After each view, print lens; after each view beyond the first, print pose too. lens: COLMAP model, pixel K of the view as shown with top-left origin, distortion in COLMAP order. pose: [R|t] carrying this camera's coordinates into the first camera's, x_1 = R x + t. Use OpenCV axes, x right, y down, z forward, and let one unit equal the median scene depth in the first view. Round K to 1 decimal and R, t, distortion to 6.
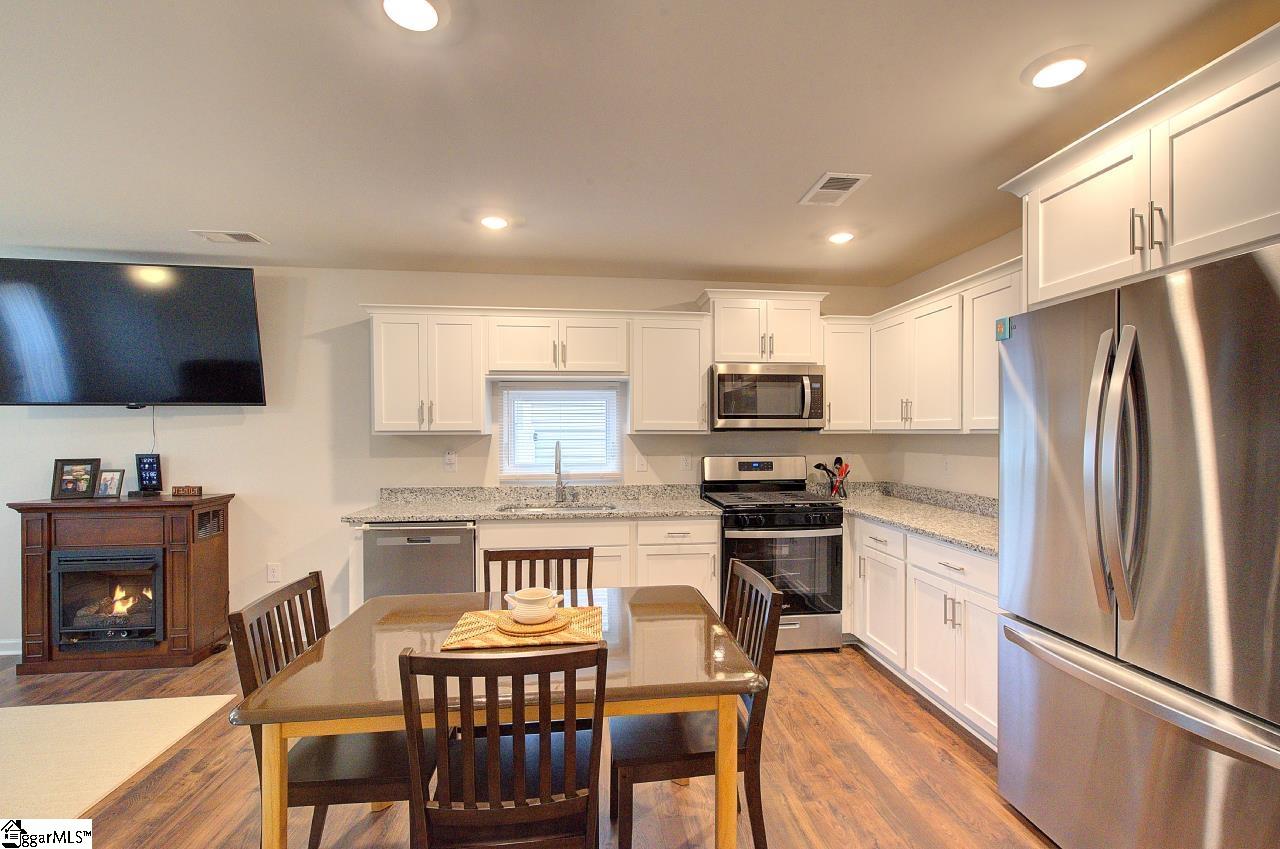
lens RADIAL K [[548.3, 0, 650.5], [0, 548.3, 433.1], [0, 0, 1]] dist [-0.003176, 0.002045]
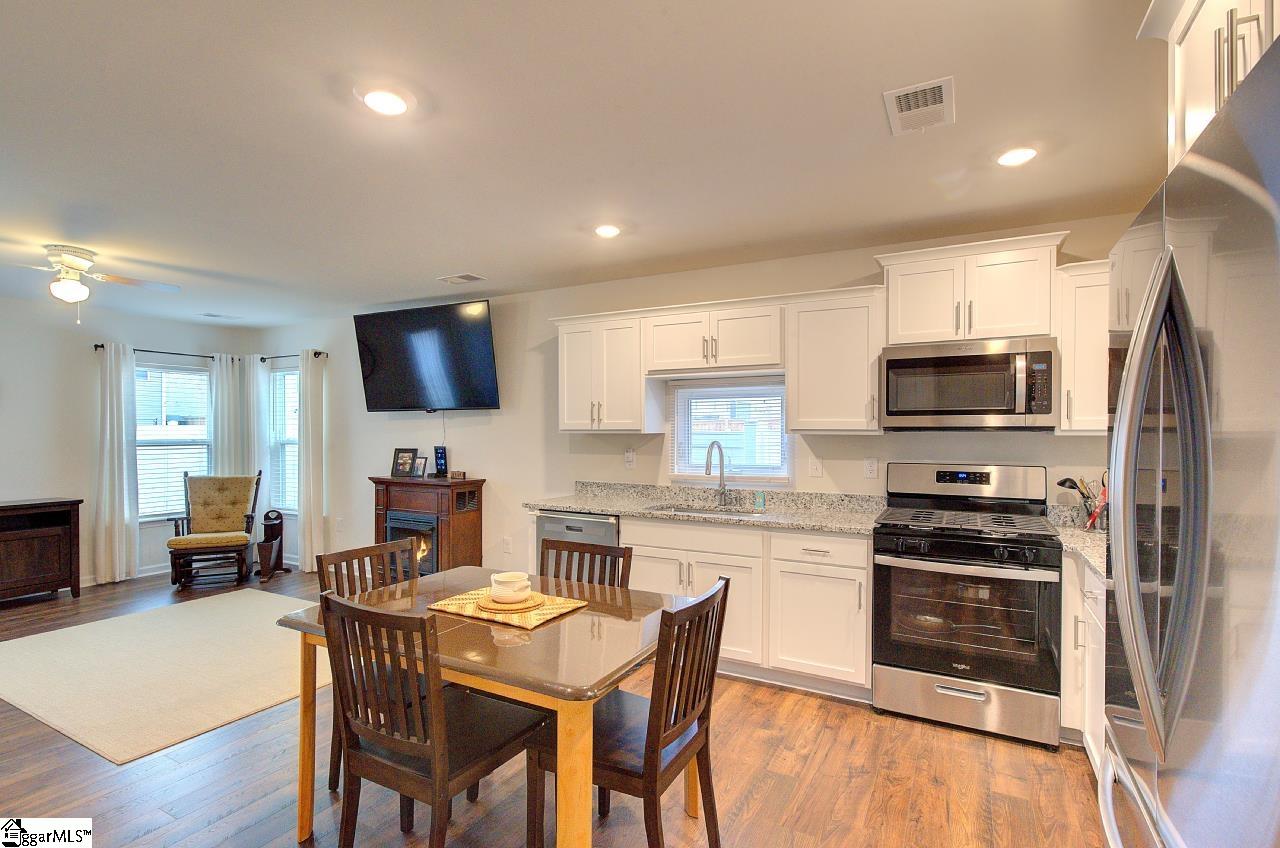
lens RADIAL K [[602.5, 0, 647.0], [0, 602.5, 429.9], [0, 0, 1]] dist [-0.008335, 0.001786]
pose [[0.815725, 0.002829, -0.578433, 0.352928], [-0.005518, 0.999981, -0.002892, -0.000721], [0.578414, 0.005552, 0.815725, 0.082086]]
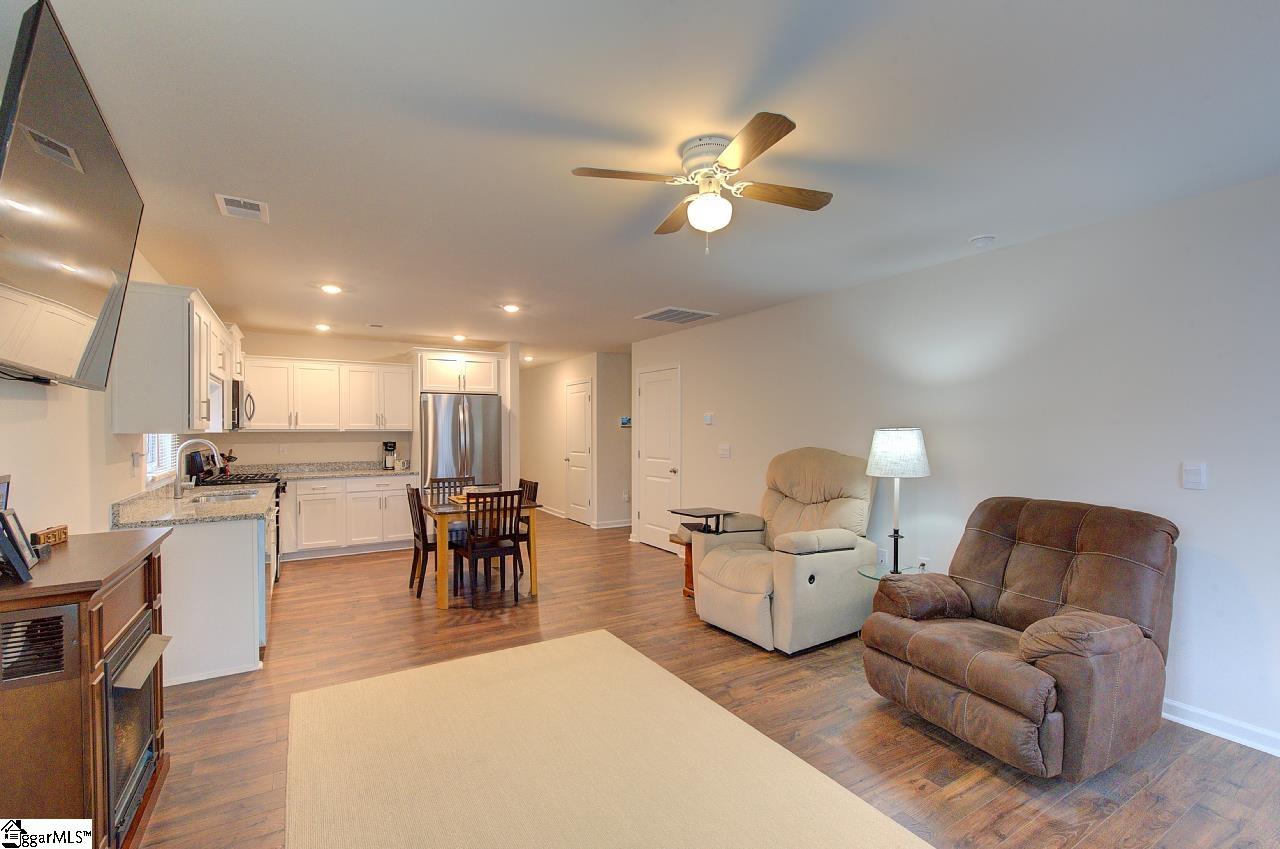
lens RADIAL K [[548.3, 0, 636.7], [0, 548.3, 433.8], [0, 0, 1]] dist [-0.003176, 0.002045]
pose [[-0.404222, -0.002645, 0.914657, -1.551668], [0.003383, 0.999985, 0.004386, 0.003882], [-0.914655, 0.004868, -0.404206, 0.672463]]
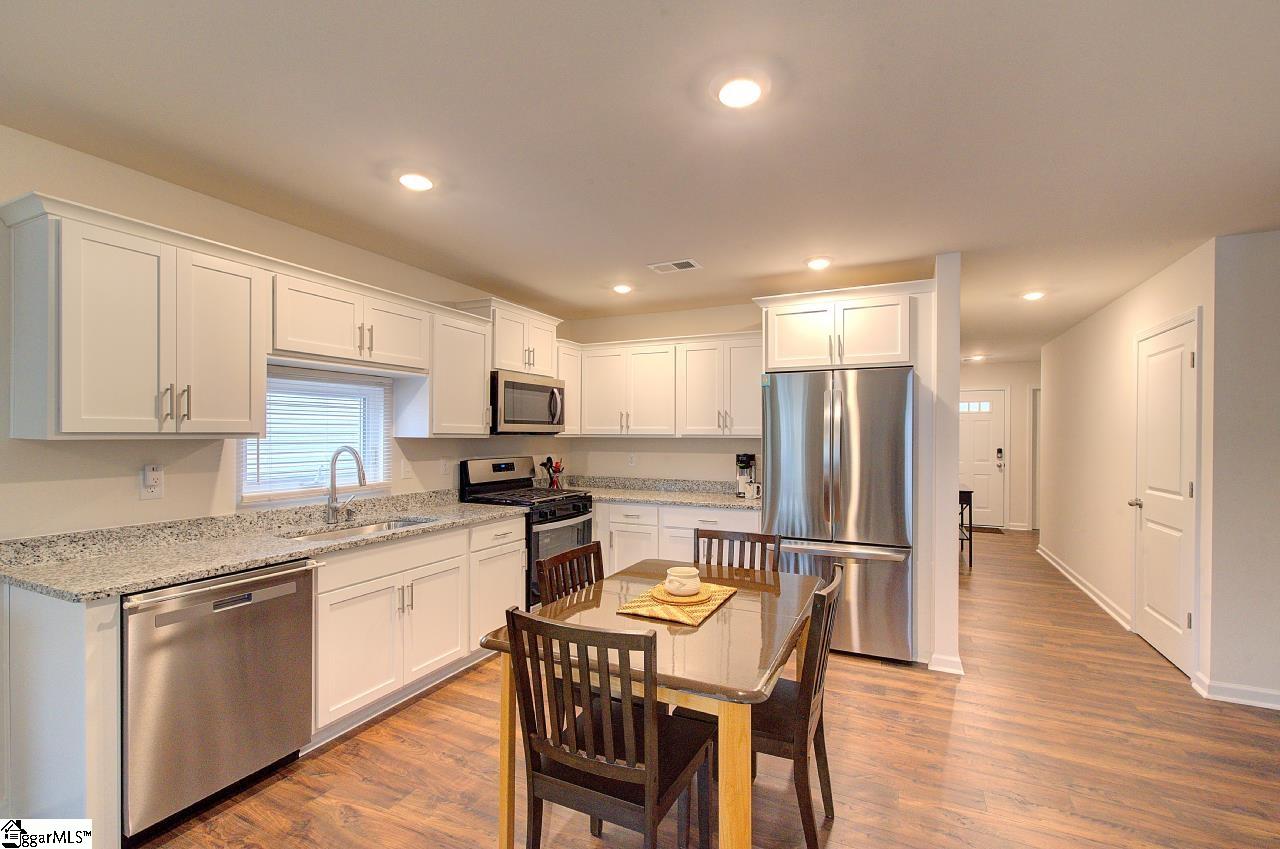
lens RADIAL K [[548.3, 0, 654.8], [0, 548.3, 436.8], [0, 0, 1]] dist [-0.003176, 0.002045]
pose [[0.530340, 0.000508, 0.847785, -0.628523], [-0.005120, 0.999984, 0.002604, -0.004353], [-0.847769, -0.005722, 0.530334, 0.202348]]
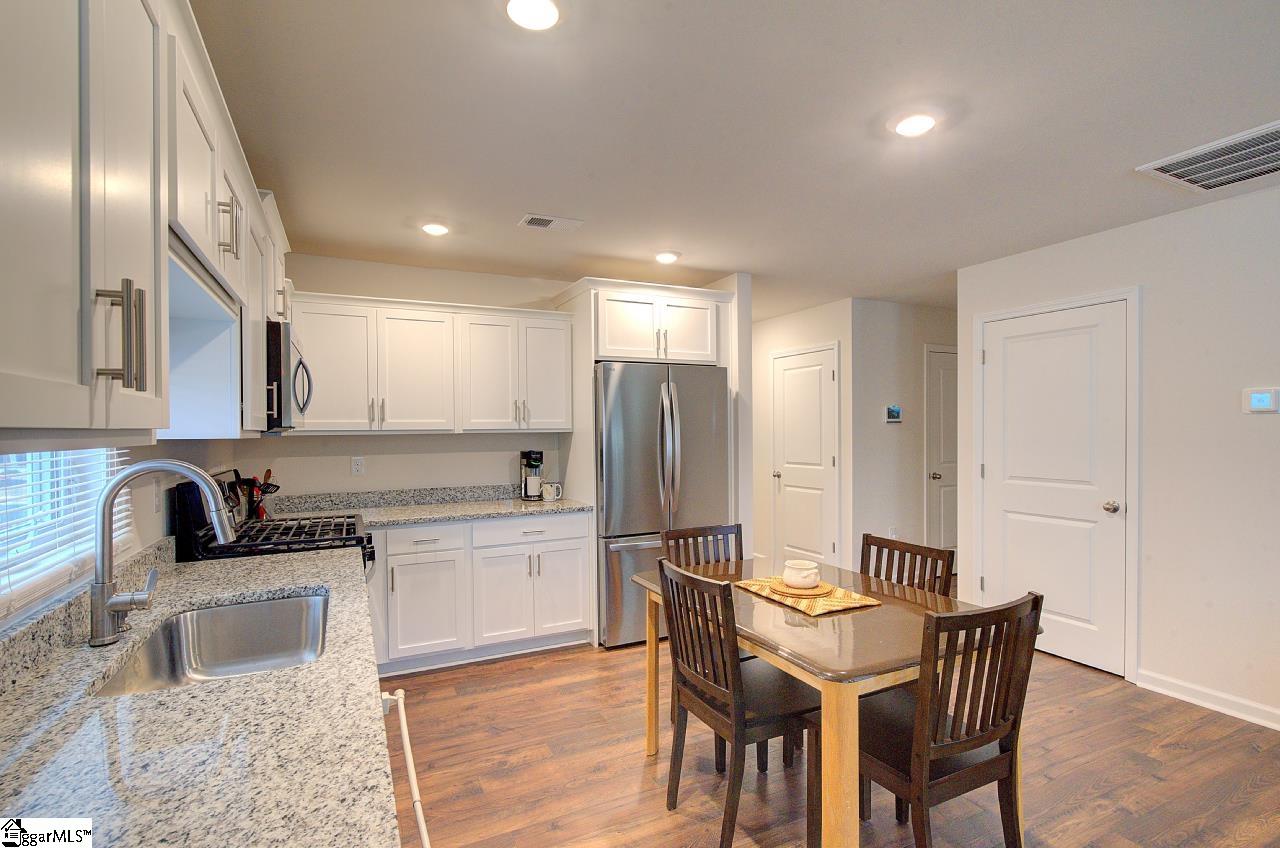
lens RADIAL K [[602.5, 0, 642.9], [0, 602.5, 432.1], [0, 0, 1]] dist [-0.008335, 0.001786]
pose [[-0.317323, 0.002307, 0.948315, -0.660349], [0.011011, 0.999939, 0.001252, 0.000913], [-0.948254, 0.010840, -0.317329, 0.858413]]
